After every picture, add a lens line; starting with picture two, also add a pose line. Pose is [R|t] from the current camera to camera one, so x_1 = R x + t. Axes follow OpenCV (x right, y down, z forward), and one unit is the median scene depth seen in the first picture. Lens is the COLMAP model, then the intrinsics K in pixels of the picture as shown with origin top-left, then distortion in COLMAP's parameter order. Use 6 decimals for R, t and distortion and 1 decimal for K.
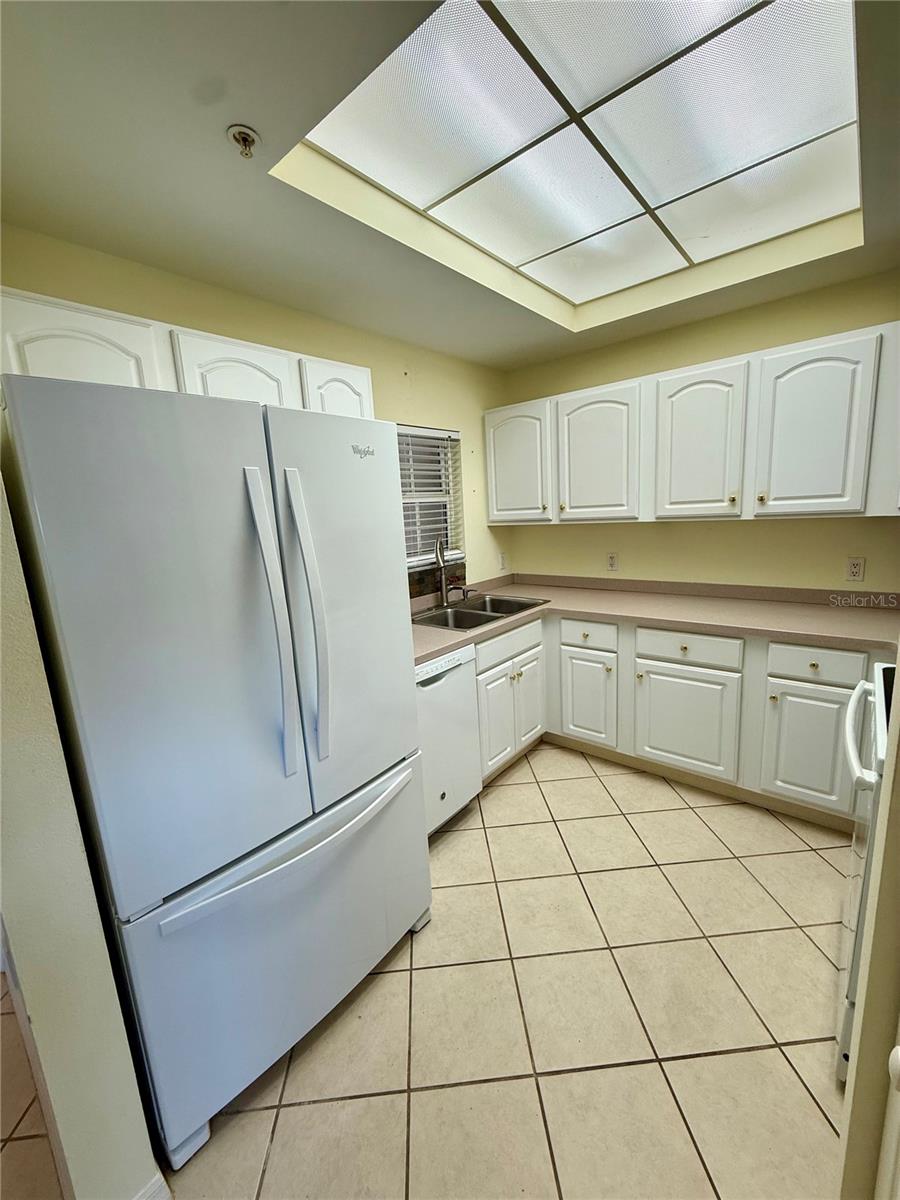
lens RADIAL K [[477.5, 0, 450.1], [0, 477.5, 596.5], [0, 0, 1]] dist [-0.001111, 0.000182]
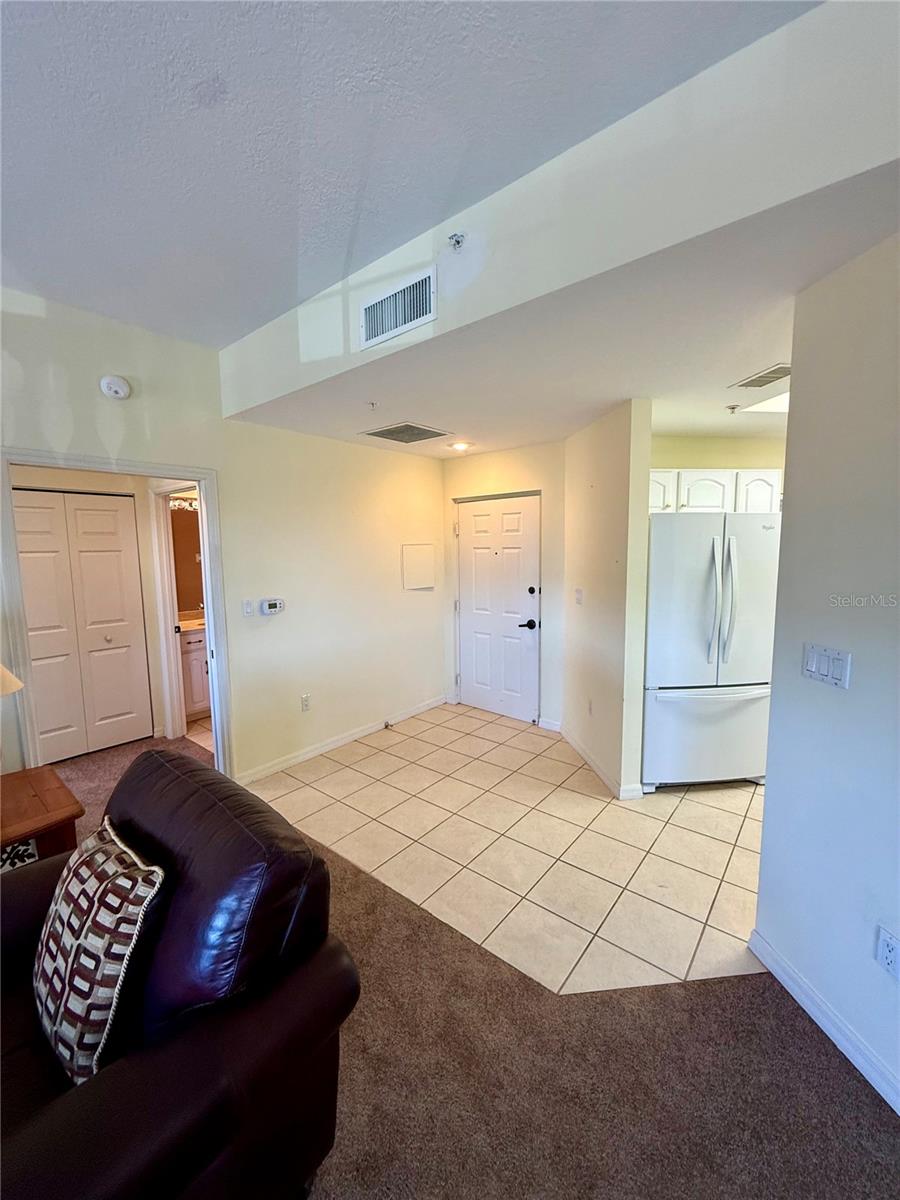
lens RADIAL K [[477.5, 0, 450.1], [0, 477.5, 596.5], [0, 0, 1]] dist [-0.001111, 0.000182]
pose [[0.728674, 0.120189, -0.674232, 0.152939], [-0.153467, 0.988100, 0.010281, 0.117905], [0.667444, 0.095981, 0.738448, -0.886957]]
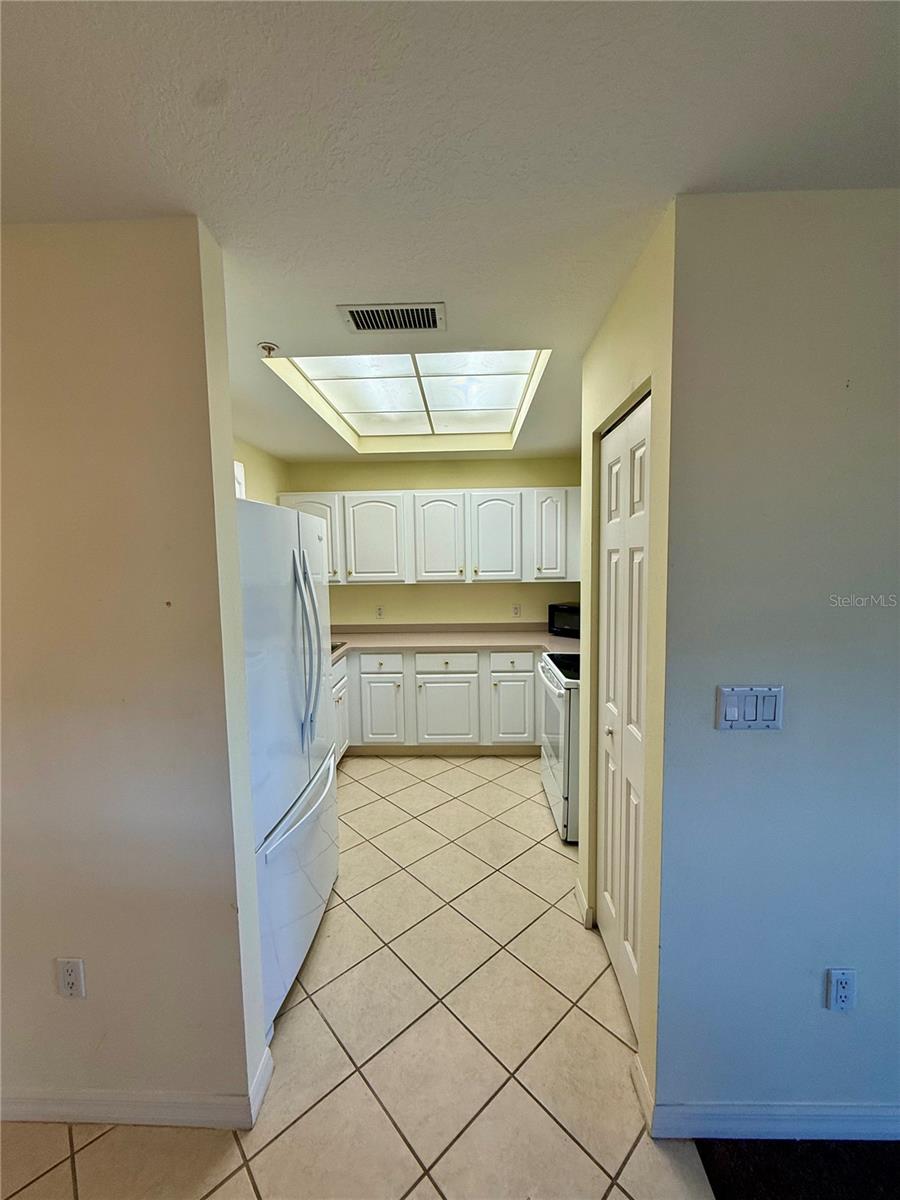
lens RADIAL K [[477.5, 0, 450.1], [0, 477.5, 596.5], [0, 0, 1]] dist [-0.001111, 0.000182]
pose [[0.782019, -0.007304, 0.623212, -0.480057], [0.085417, 0.991752, -0.095559, 0.041414], [-0.617374, 0.127962, 0.776193, -0.262023]]
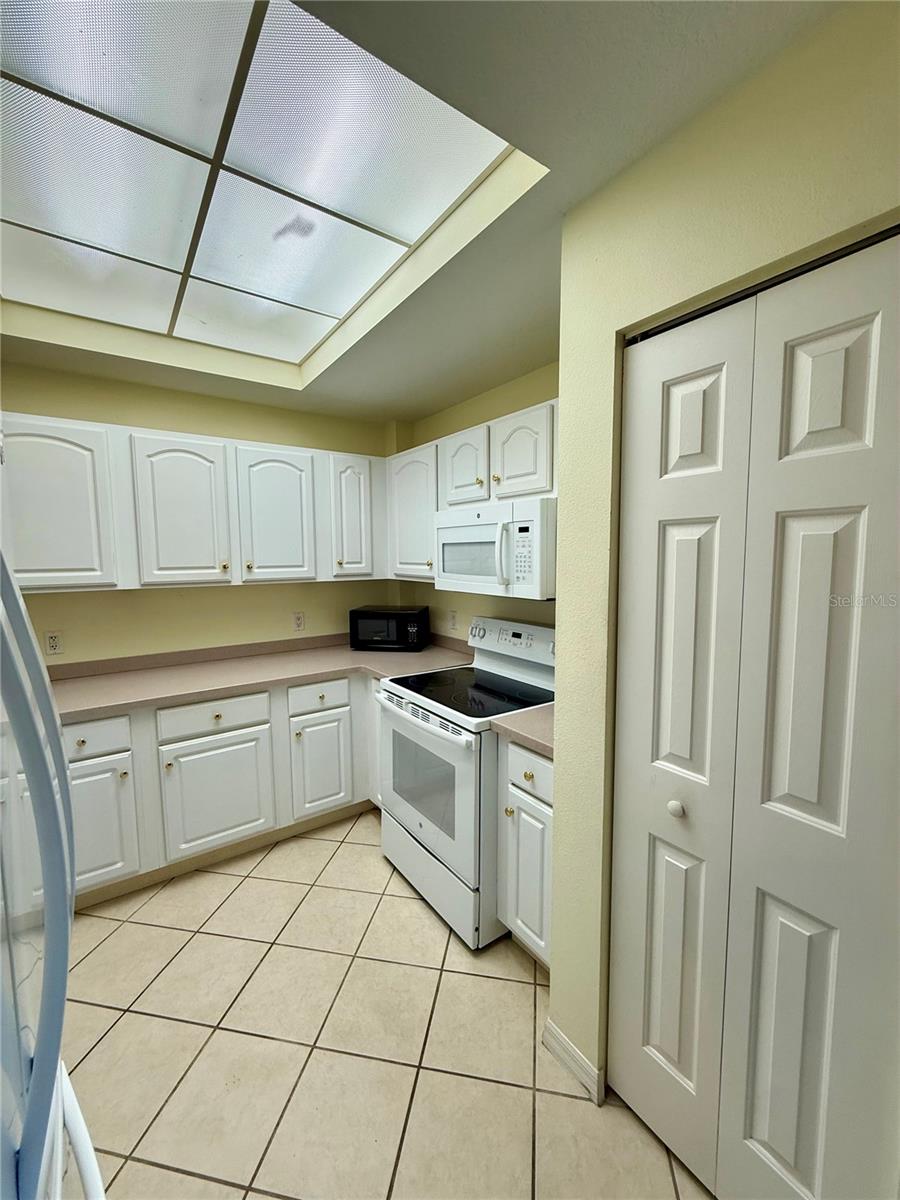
lens RADIAL K [[477.5, 0, 450.1], [0, 477.5, 596.5], [0, 0, 1]] dist [-0.001111, 0.000182]
pose [[0.243834, -0.032077, 0.969286, -0.321689], [0.169165, 0.985538, -0.009940, -0.041703], [-0.954949, 0.166394, 0.245734, 0.267855]]
